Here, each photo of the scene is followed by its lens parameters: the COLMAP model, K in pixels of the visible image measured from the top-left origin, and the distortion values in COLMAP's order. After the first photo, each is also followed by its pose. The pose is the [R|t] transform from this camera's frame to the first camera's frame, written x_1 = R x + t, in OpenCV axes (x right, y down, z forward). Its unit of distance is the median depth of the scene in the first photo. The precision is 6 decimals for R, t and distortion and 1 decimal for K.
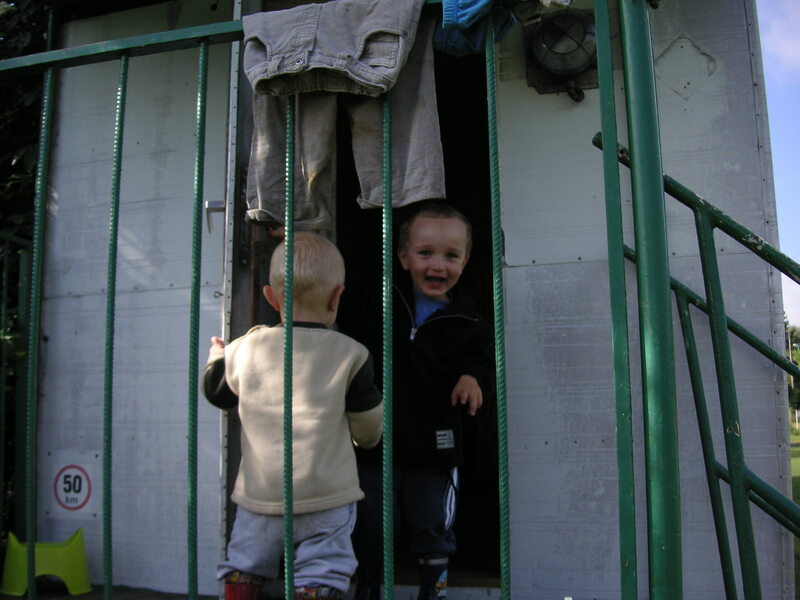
lens RADIAL K [[867.7, 0, 417.1], [0, 867.7, 299.1], [0, 0, 1]] dist [-0.134831, -0.048043]
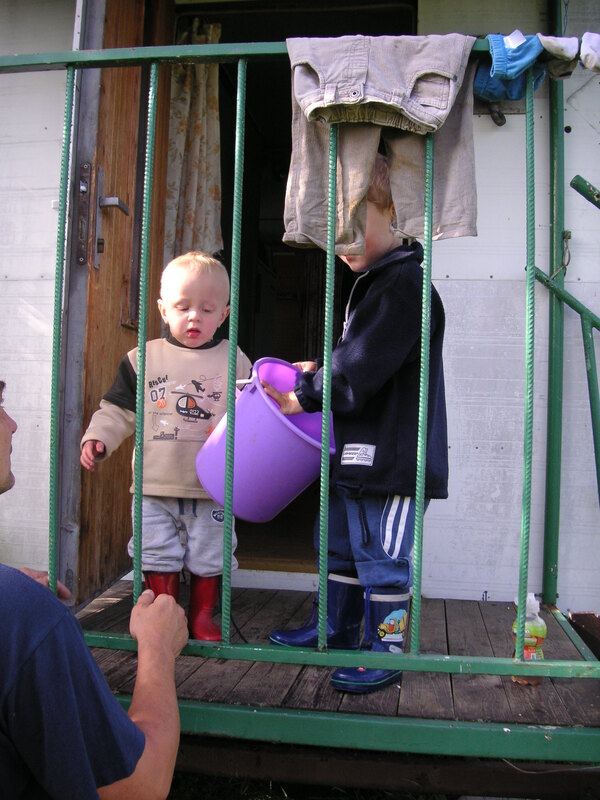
lens RADIAL K [[867.7, 0, 300.0], [0, 867.7, 400.0], [0, 0, 1]] dist [-0.134831, -0.048043]
pose [[0.992610, 0.047220, 0.111788, -0.293845], [-0.061672, 0.989650, 0.129576, -0.036551], [-0.104512, -0.135513, 0.985248, -0.066482]]
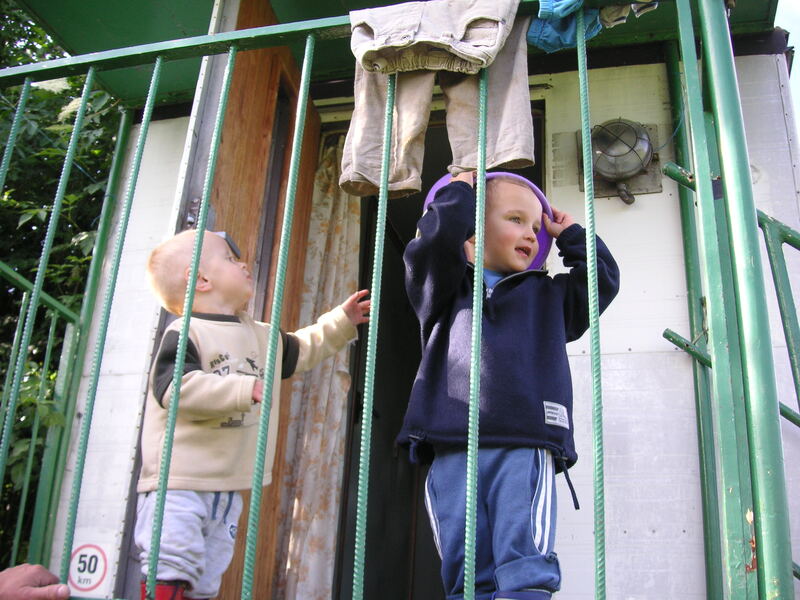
lens RADIAL K [[867.7, 0, 417.1], [0, 867.7, 299.1], [0, 0, 1]] dist [-0.134831, -0.048043]
pose [[0.997994, 0.059693, -0.021109, -0.077724], [-0.063058, 0.967089, -0.246501, 0.300158], [0.005700, 0.247338, 0.968913, 0.028646]]
